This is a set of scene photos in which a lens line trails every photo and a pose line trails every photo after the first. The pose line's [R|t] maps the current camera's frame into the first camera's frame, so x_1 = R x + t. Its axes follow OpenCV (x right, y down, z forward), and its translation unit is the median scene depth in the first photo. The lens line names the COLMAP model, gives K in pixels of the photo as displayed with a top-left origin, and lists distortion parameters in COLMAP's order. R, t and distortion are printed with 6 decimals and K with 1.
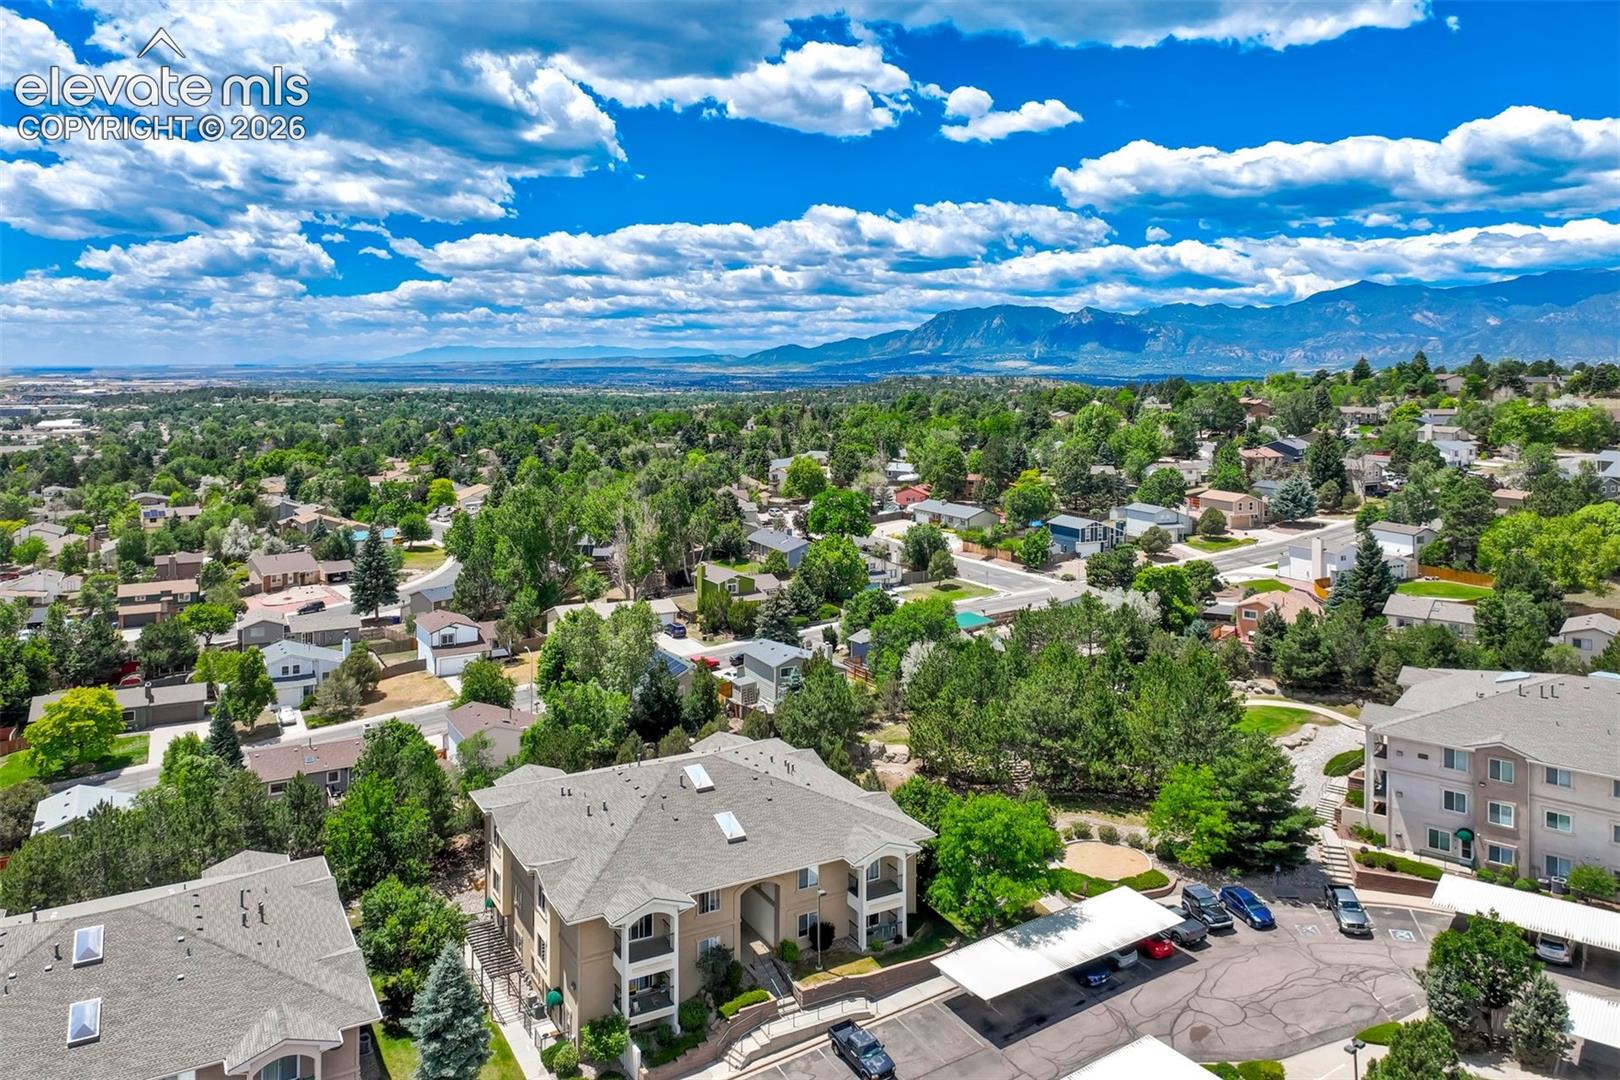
lens RADIAL K [[1138.3, 0, 818.7], [0, 1138.3, 453.9], [0, 0, 1]] dist [0.004887, 0.000842]
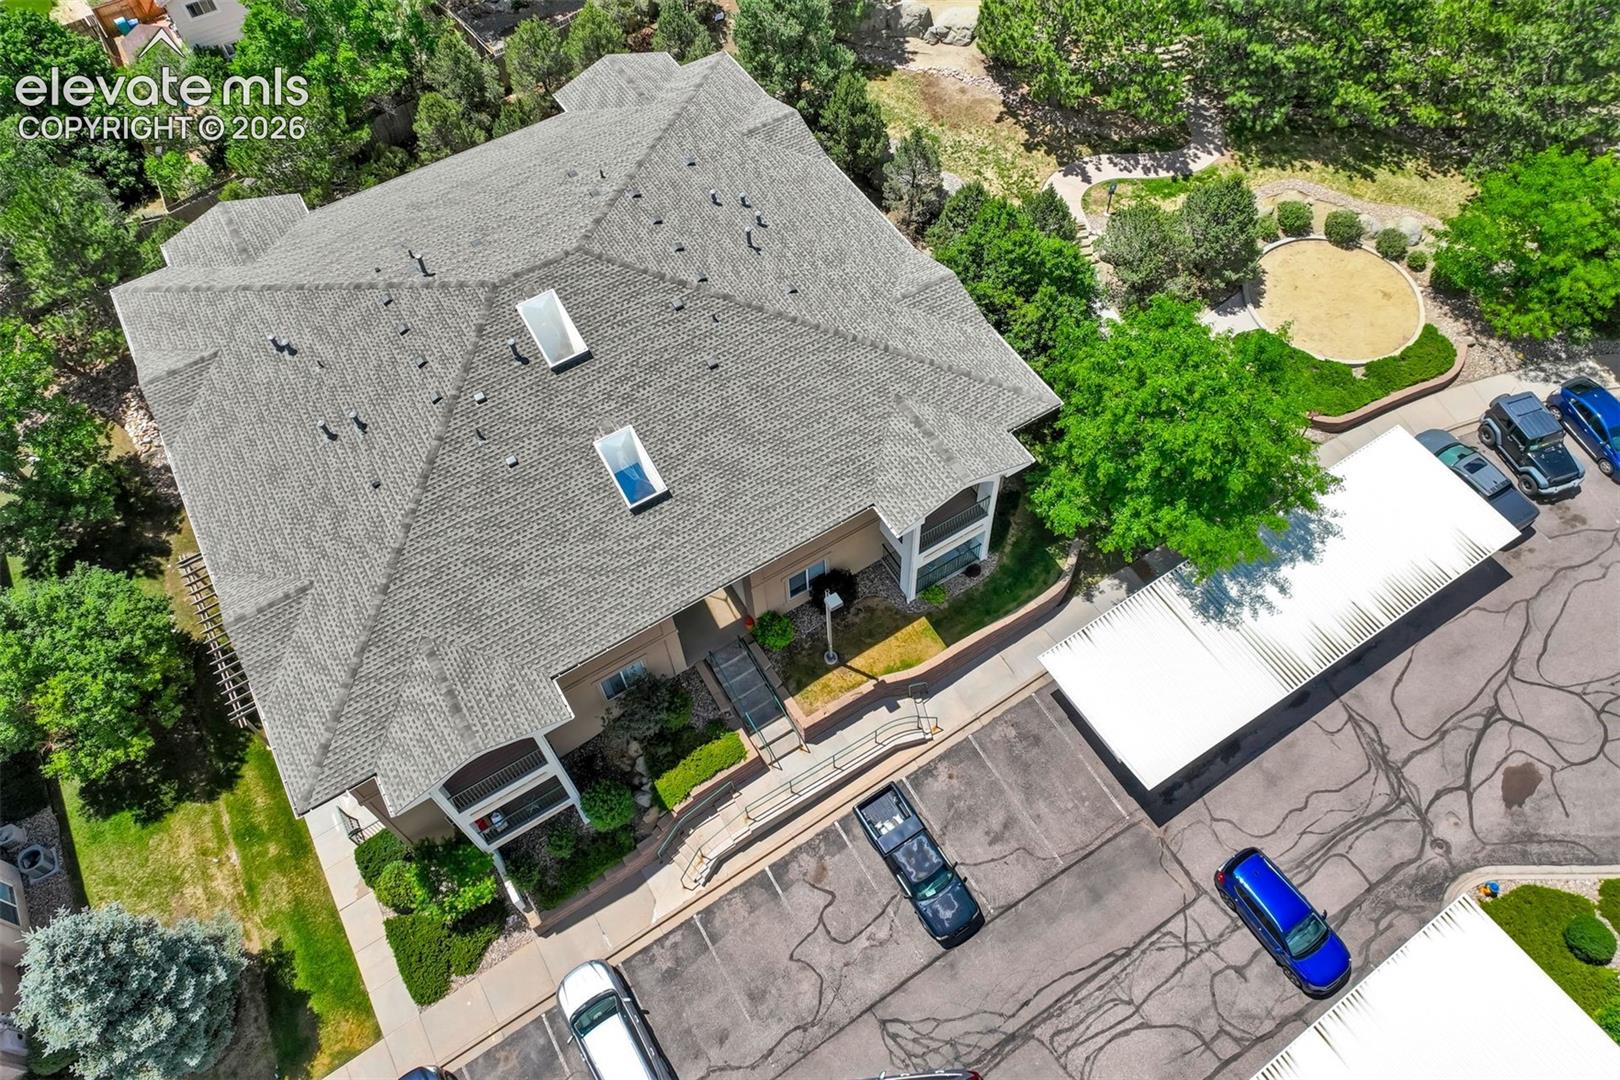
lens RADIAL K [[1138.3, 0, 818.7], [0, 1138.3, 453.9], [0, 0, 1]] dist [0.004887, 0.000842]
pose [[0.999038, -0.042412, -0.011155, 0.004427], [0.035750, 0.640308, 0.767286, -0.033165], [-0.025400, -0.766947, 0.641208, 0.718157]]
